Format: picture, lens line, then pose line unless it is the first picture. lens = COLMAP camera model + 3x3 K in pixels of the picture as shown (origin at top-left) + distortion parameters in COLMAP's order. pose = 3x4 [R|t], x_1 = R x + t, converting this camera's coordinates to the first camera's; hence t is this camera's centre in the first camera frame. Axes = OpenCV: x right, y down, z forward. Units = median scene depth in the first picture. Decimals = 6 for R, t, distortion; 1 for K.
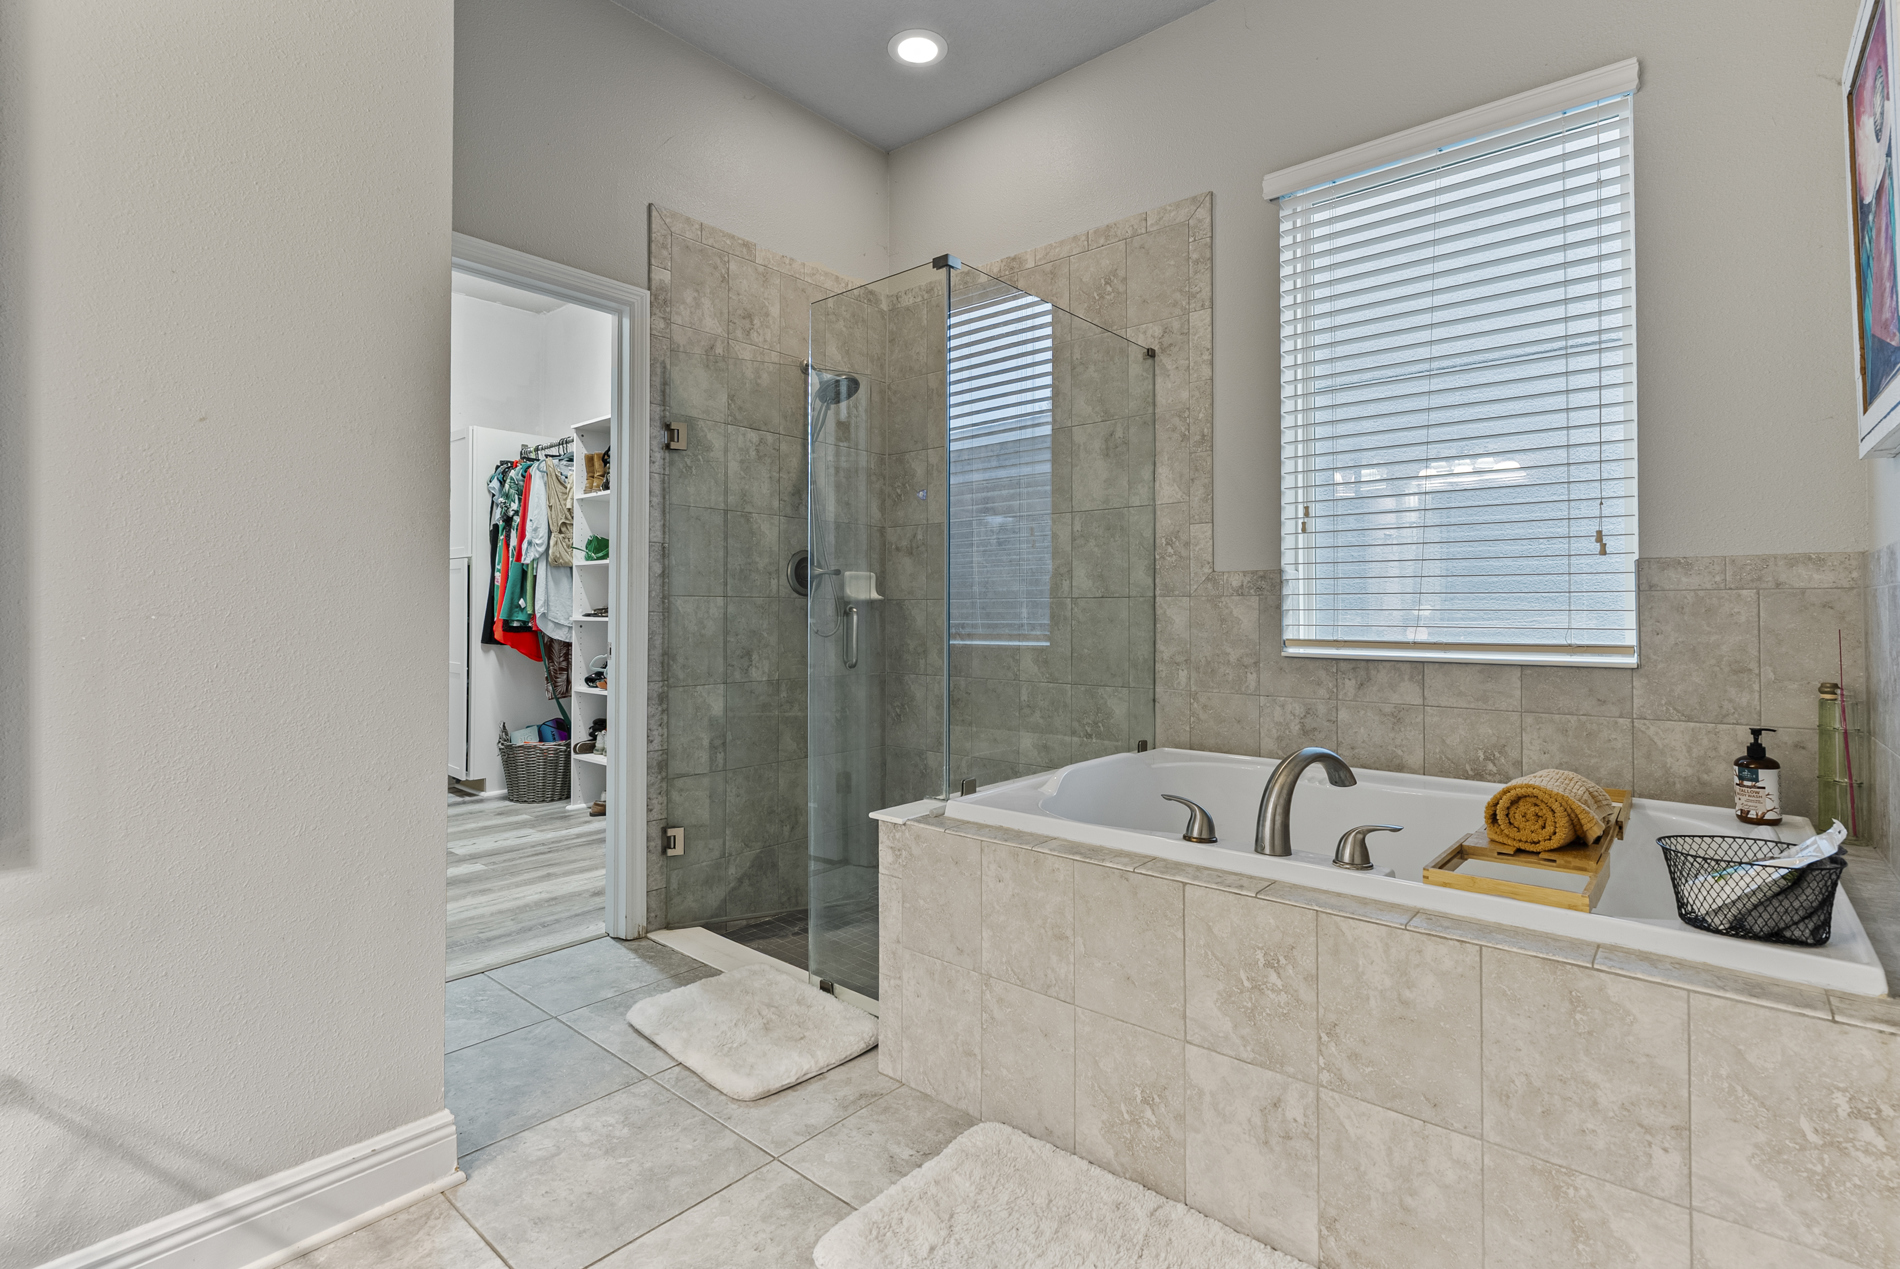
lens RADIAL K [[878.0, 0, 949.1], [0, 878.0, 619.5], [0, 0, 1]] dist [-0.004013, 0.001736]
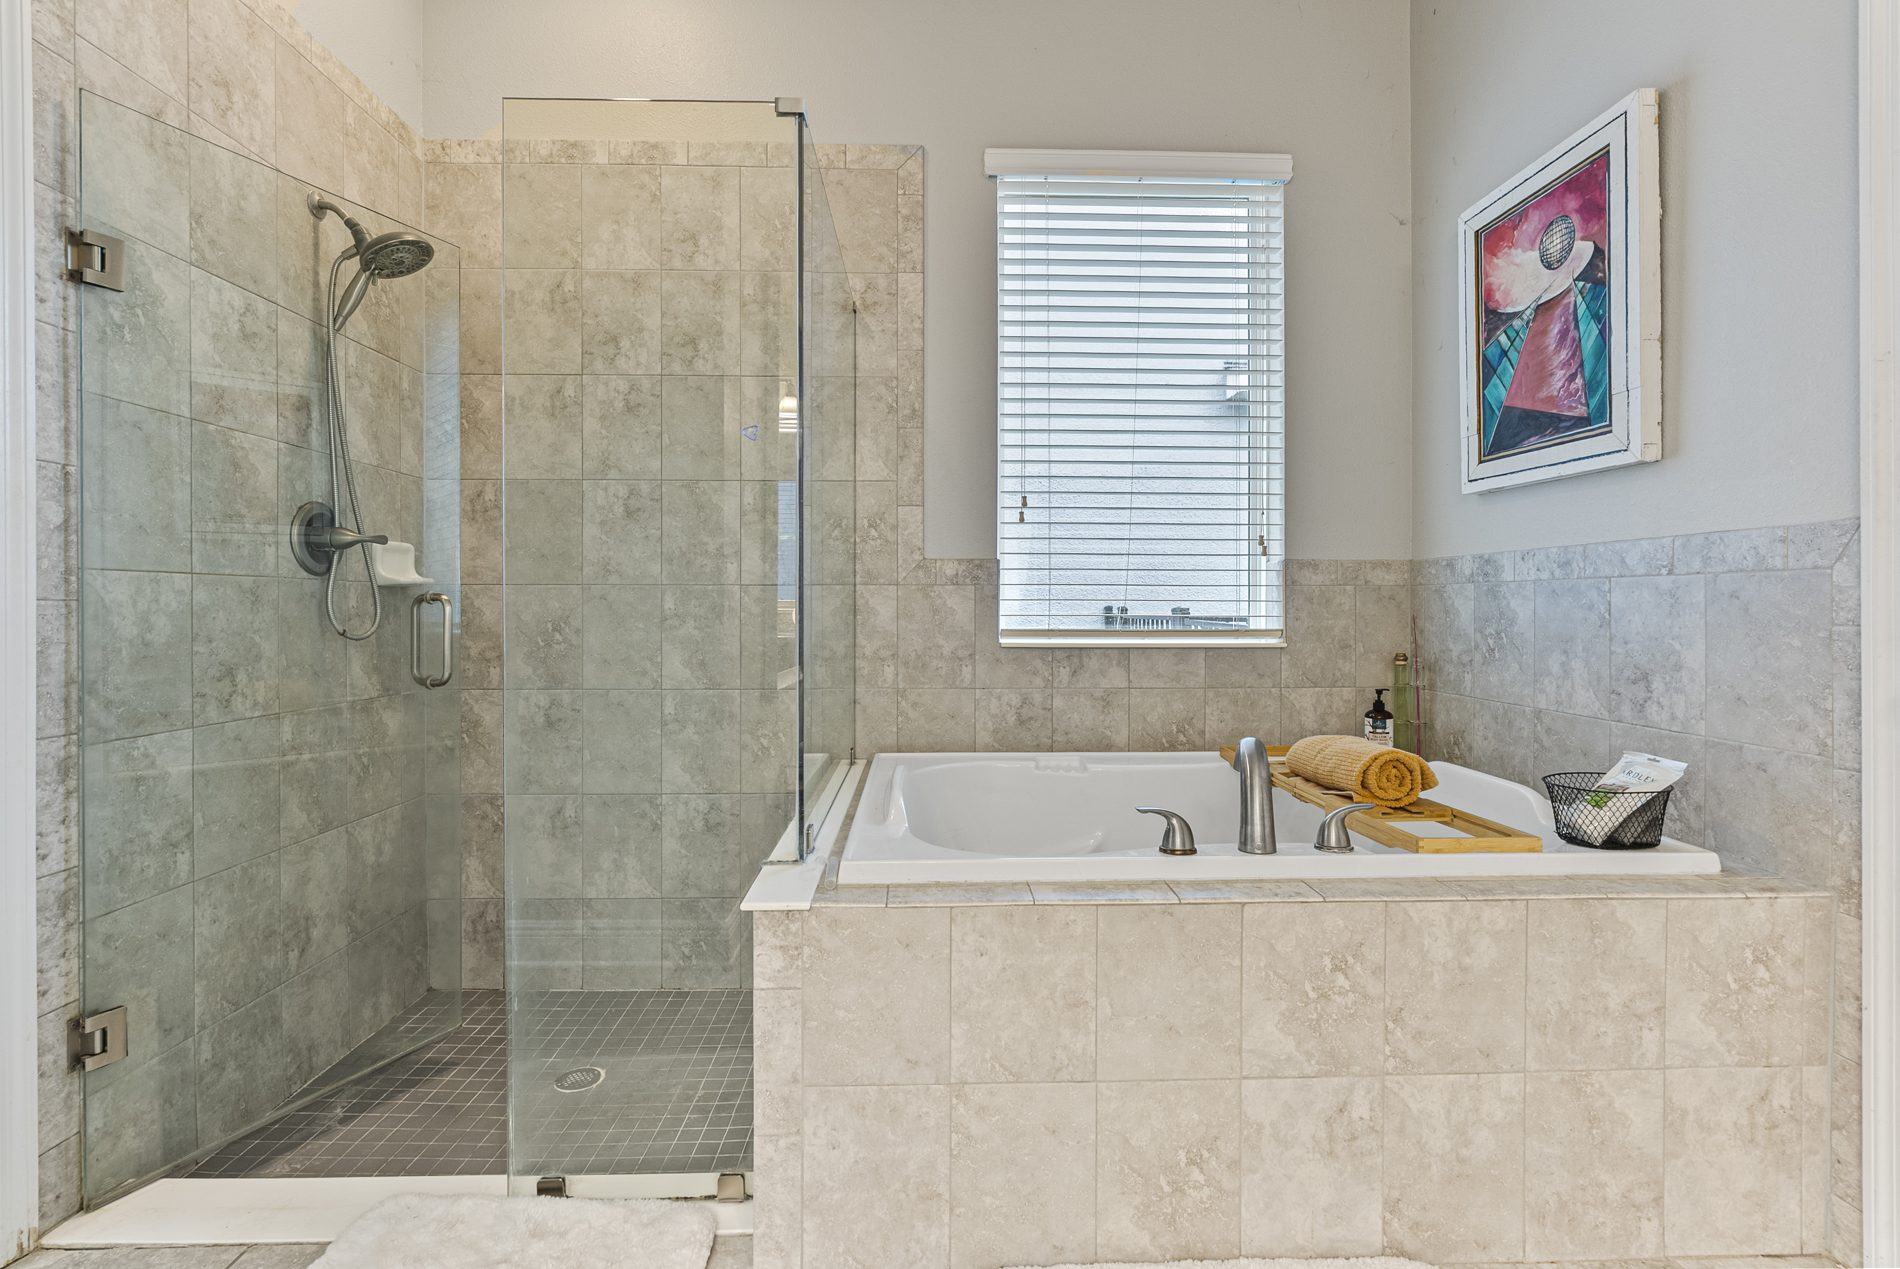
lens RADIAL K [[869.4, 0, 970.5], [0, 869.4, 623.8], [0, 0, 1]] dist [-0.010037, 0.005133]
pose [[0.743369, -0.014743, 0.668719, -0.314891], [0.004974, 0.999851, 0.016514, -0.000440], [-0.668863, -0.008950, 0.743332, 0.317645]]
